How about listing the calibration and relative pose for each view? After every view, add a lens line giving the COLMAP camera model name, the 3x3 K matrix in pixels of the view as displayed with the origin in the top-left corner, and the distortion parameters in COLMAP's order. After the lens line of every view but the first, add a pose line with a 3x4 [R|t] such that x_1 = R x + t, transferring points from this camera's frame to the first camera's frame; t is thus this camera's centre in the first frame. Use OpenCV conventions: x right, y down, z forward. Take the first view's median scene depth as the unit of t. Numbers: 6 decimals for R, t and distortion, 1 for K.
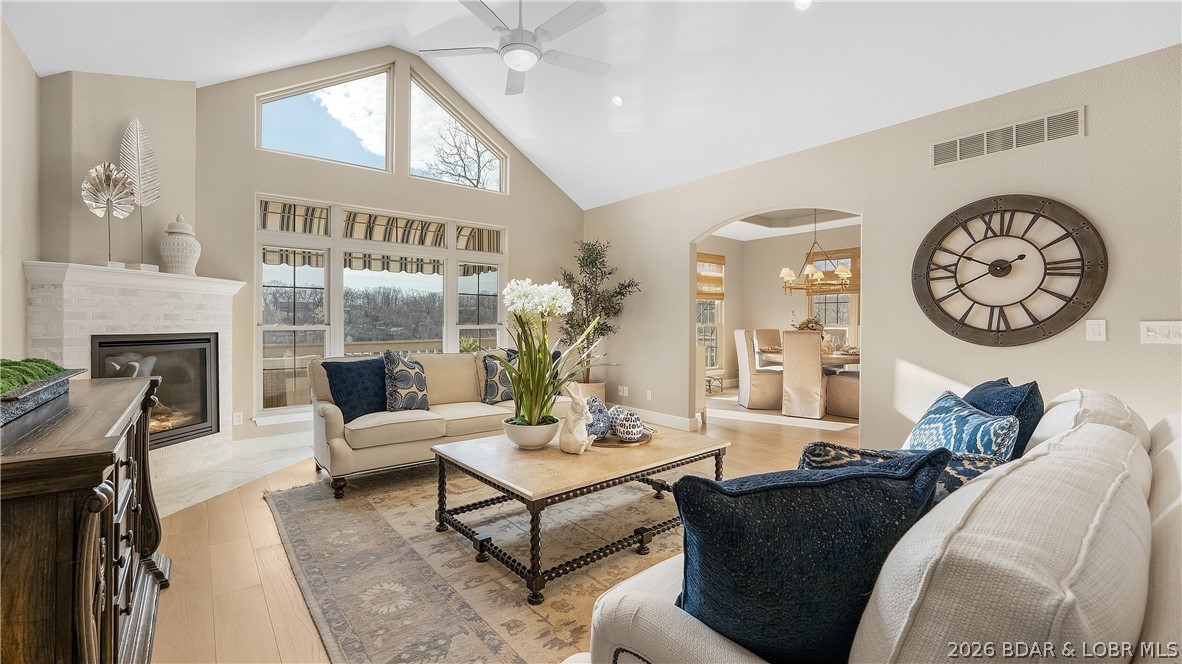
lens RADIAL K [[480.9, 0, 576.8], [0, 480.9, 316.1], [0, 0, 1]] dist [-0.001645, 0.002036]
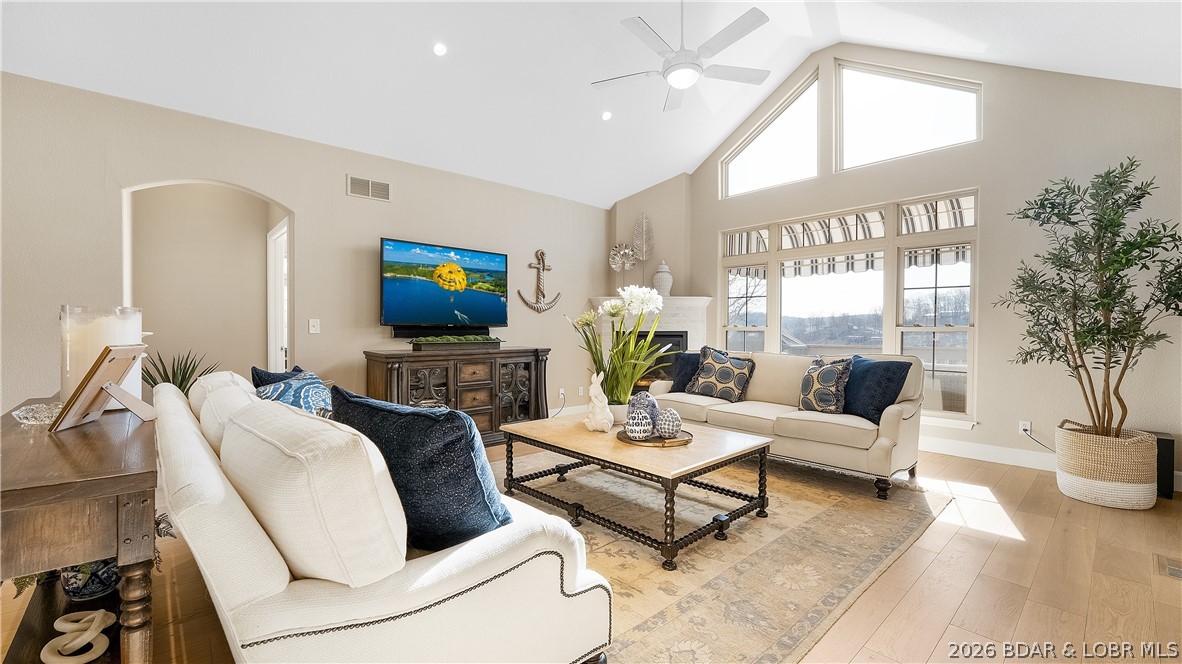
lens RADIAL K [[480.9, 0, 593.2], [0, 480.9, 326.2], [0, 0, 1]] dist [-0.001645, 0.002036]
pose [[0.041840, 0.006541, -0.999103, 0.885200], [0.010474, 0.999921, 0.006985, 0.007735], [0.999069, -0.010757, 0.041768, 0.690582]]
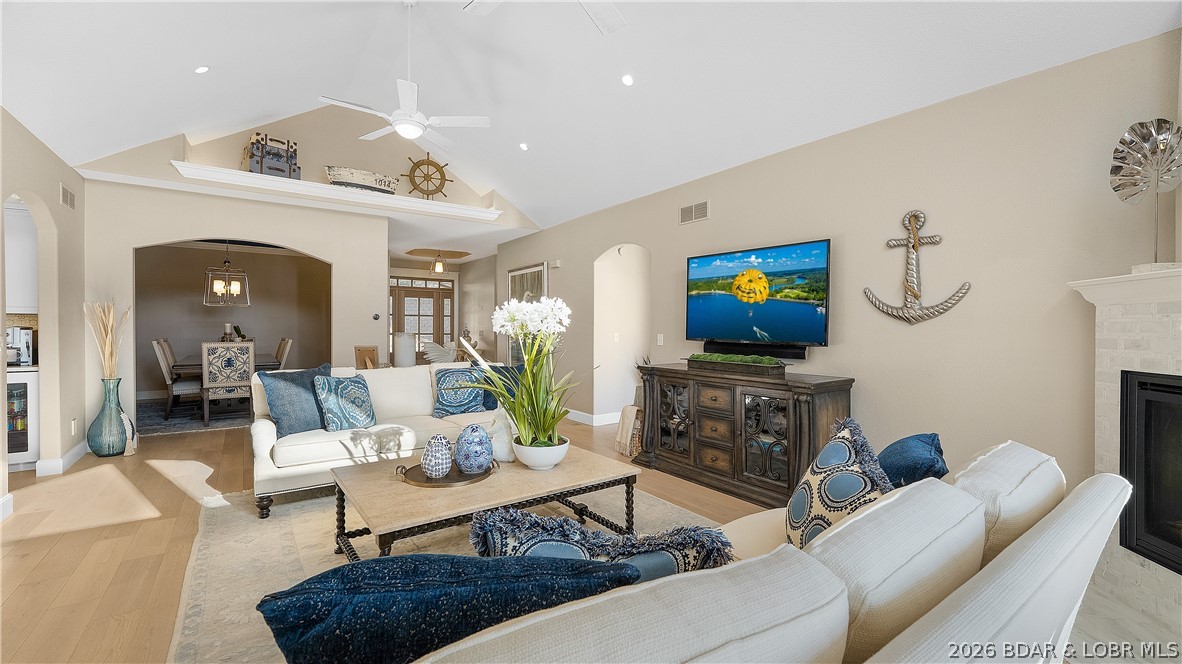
lens RADIAL K [[480.9, 0, 583.2], [0, 480.9, 342.4], [0, 0, 1]] dist [-0.001645, 0.002036]
pose [[-0.997911, -0.009862, 0.063845, -0.207855], [-0.008694, 0.999790, 0.018539, -0.011455], [-0.064014, 0.017945, -0.997788, 1.552941]]
